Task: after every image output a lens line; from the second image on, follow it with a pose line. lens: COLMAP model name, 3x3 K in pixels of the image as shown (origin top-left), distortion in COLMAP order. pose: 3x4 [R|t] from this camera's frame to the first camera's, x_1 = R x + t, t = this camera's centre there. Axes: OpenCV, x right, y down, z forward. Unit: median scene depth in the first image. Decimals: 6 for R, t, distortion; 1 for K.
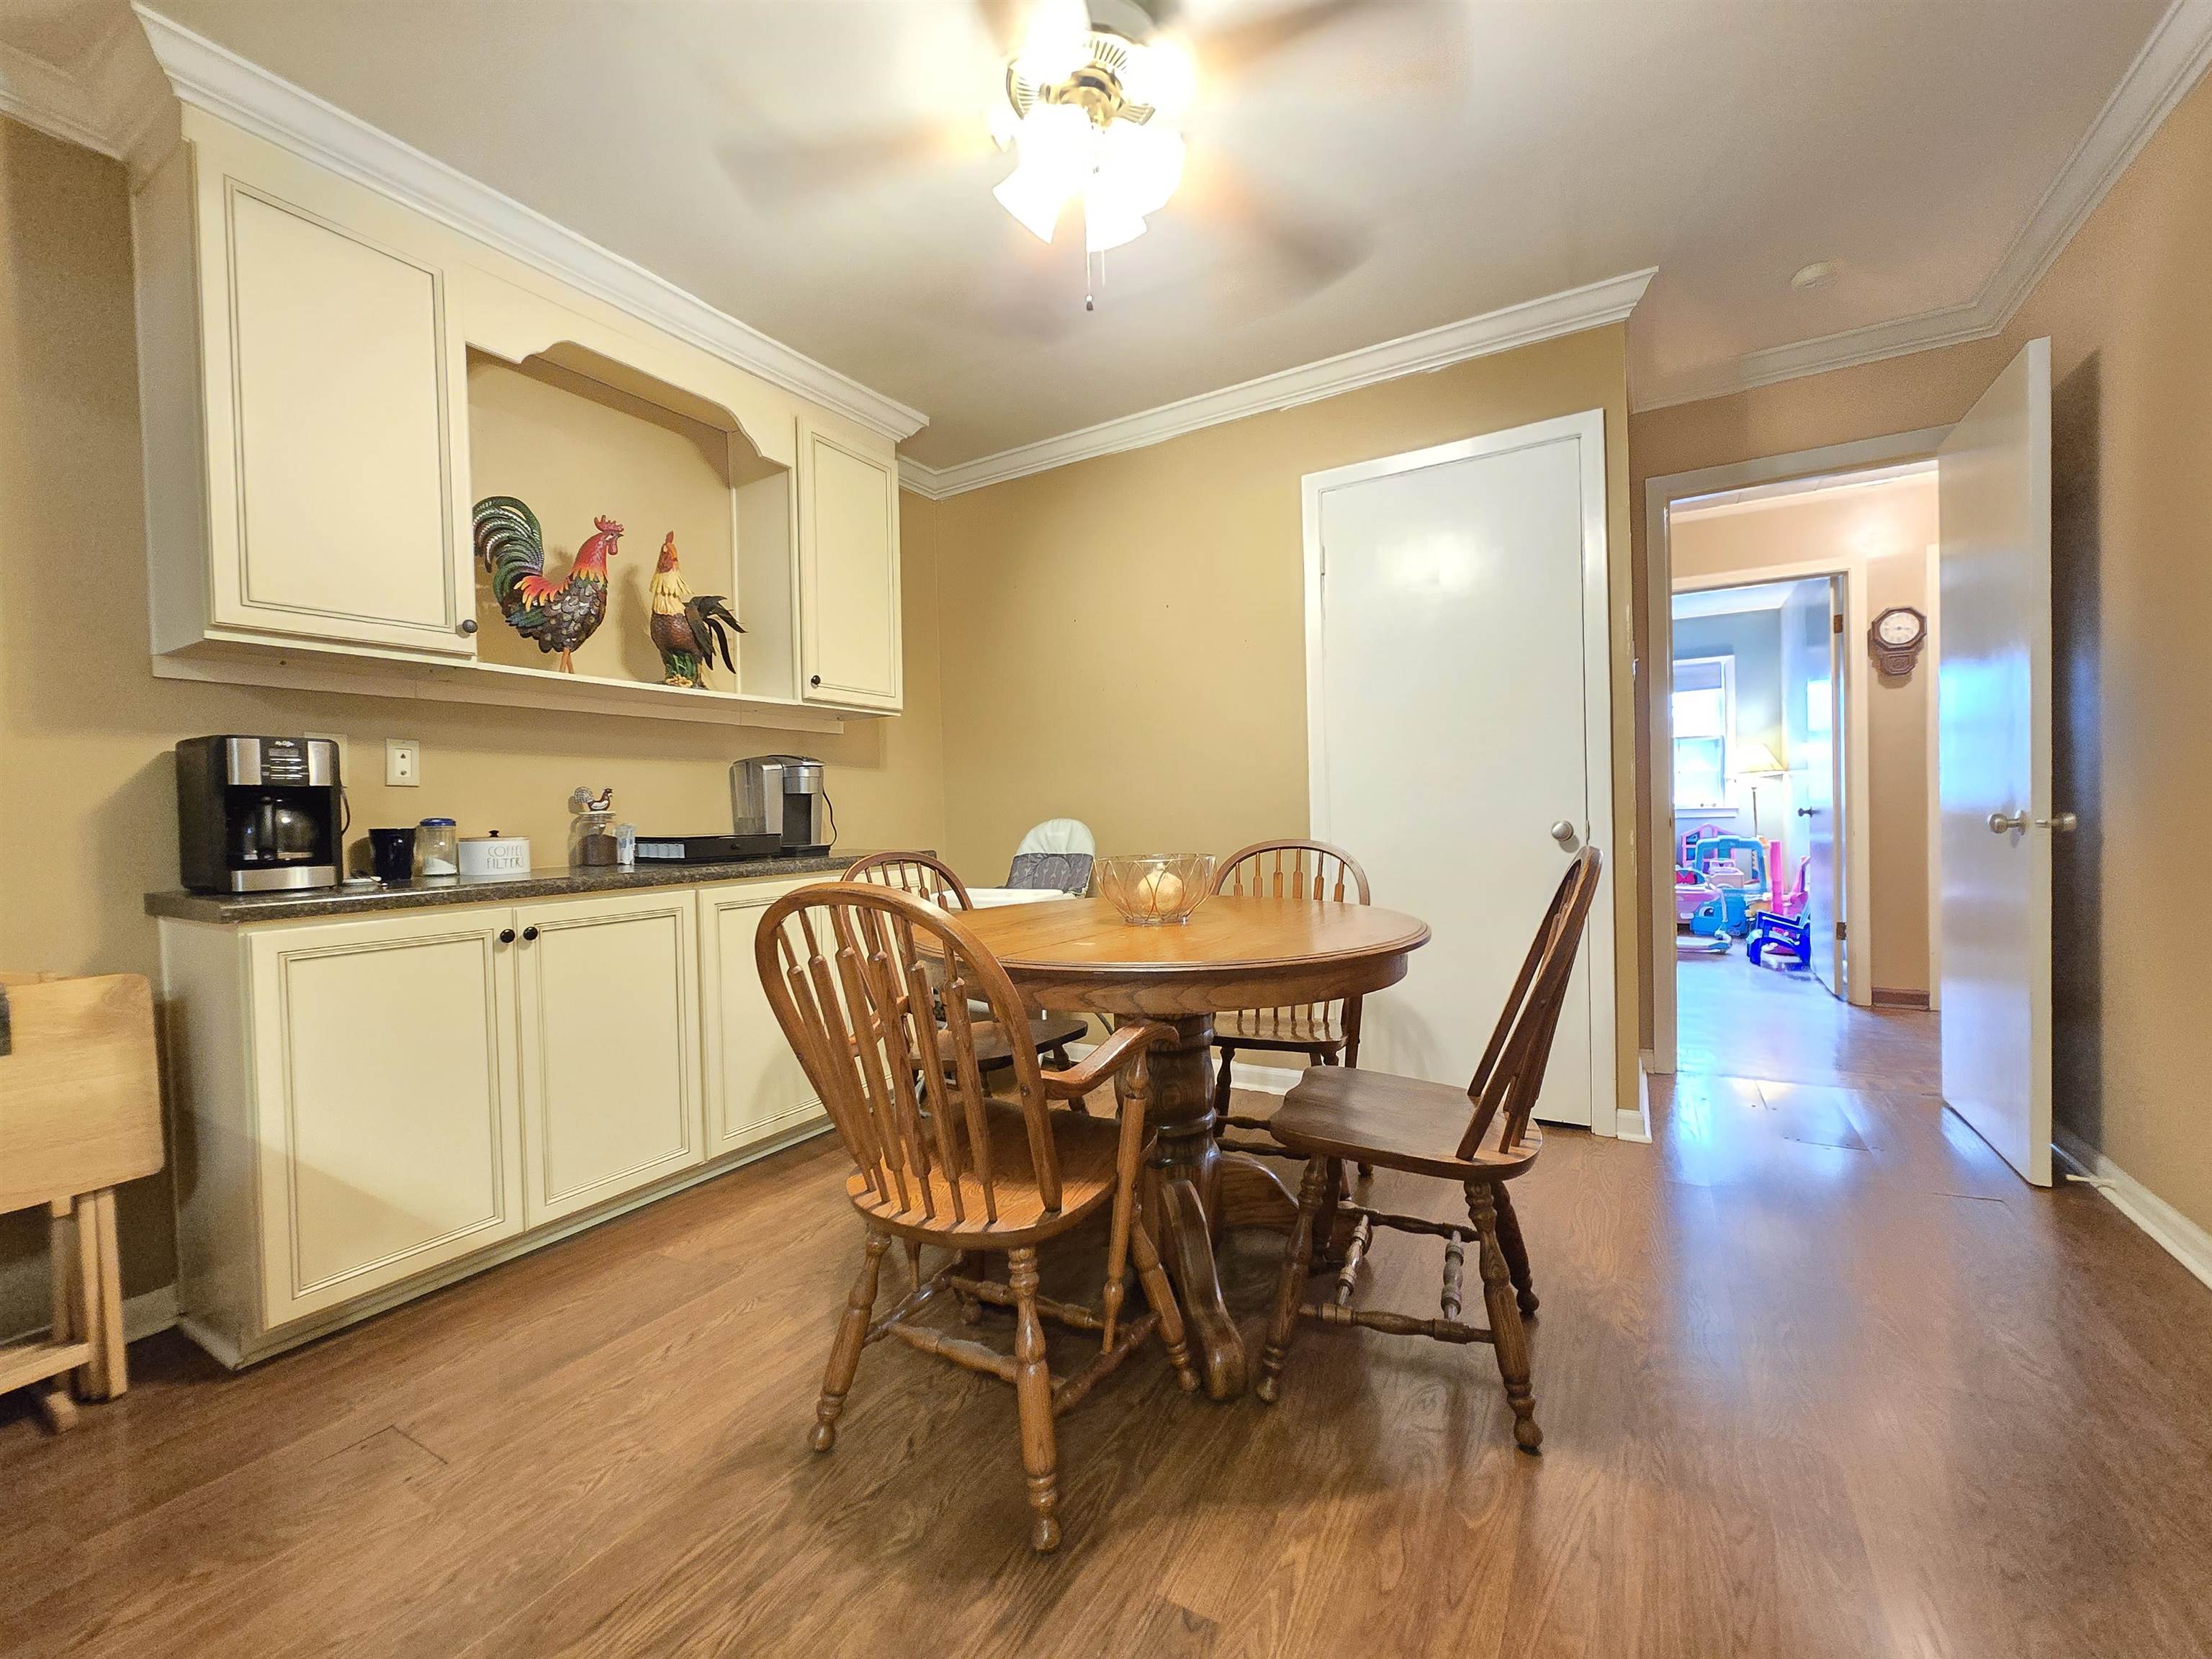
lens RADIAL K [[902.0, 0, 1103.5], [0, 902.0, 840.3], [0, 0, 1]] dist [-0.001216, -0.000229]
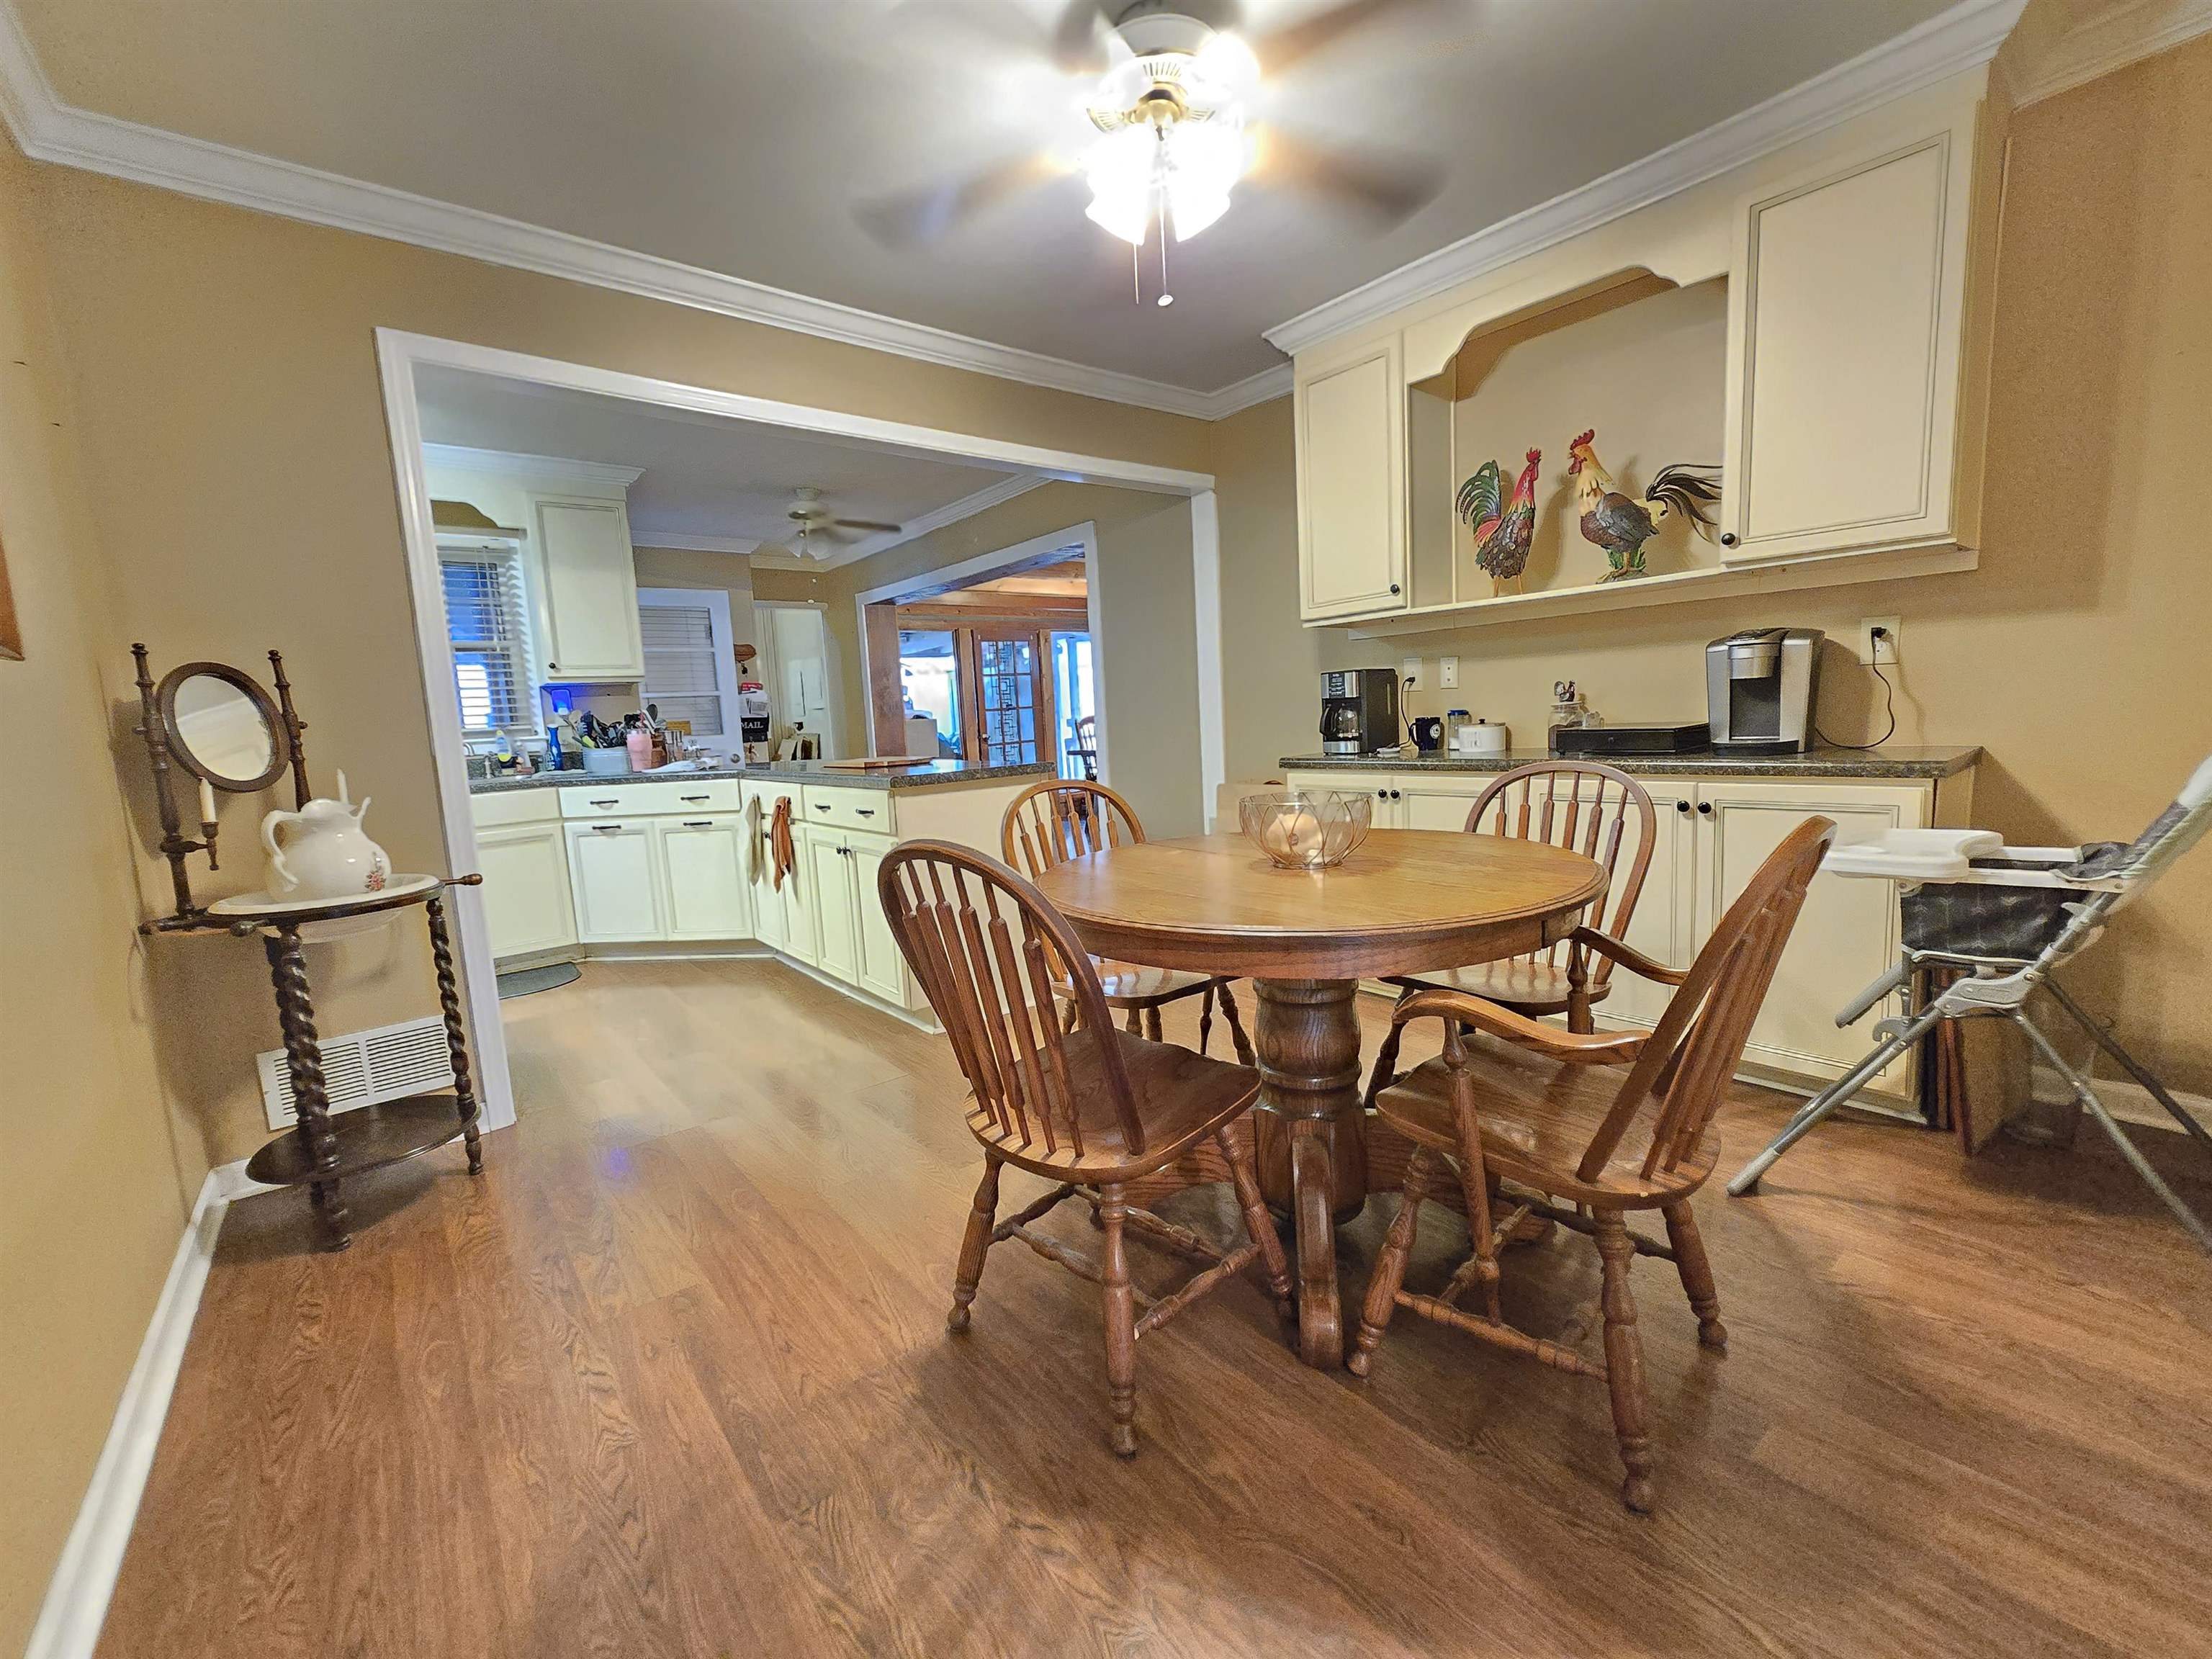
lens RADIAL K [[902.0, 0, 1103.5], [0, 902.0, 840.3], [0, 0, 1]] dist [-0.001216, -0.000229]
pose [[-0.357882, 0.174635, -0.917291, 0.808804], [0.030339, 0.984012, 0.175501, -0.087080], [0.933274, 0.034979, -0.357458, 0.946659]]
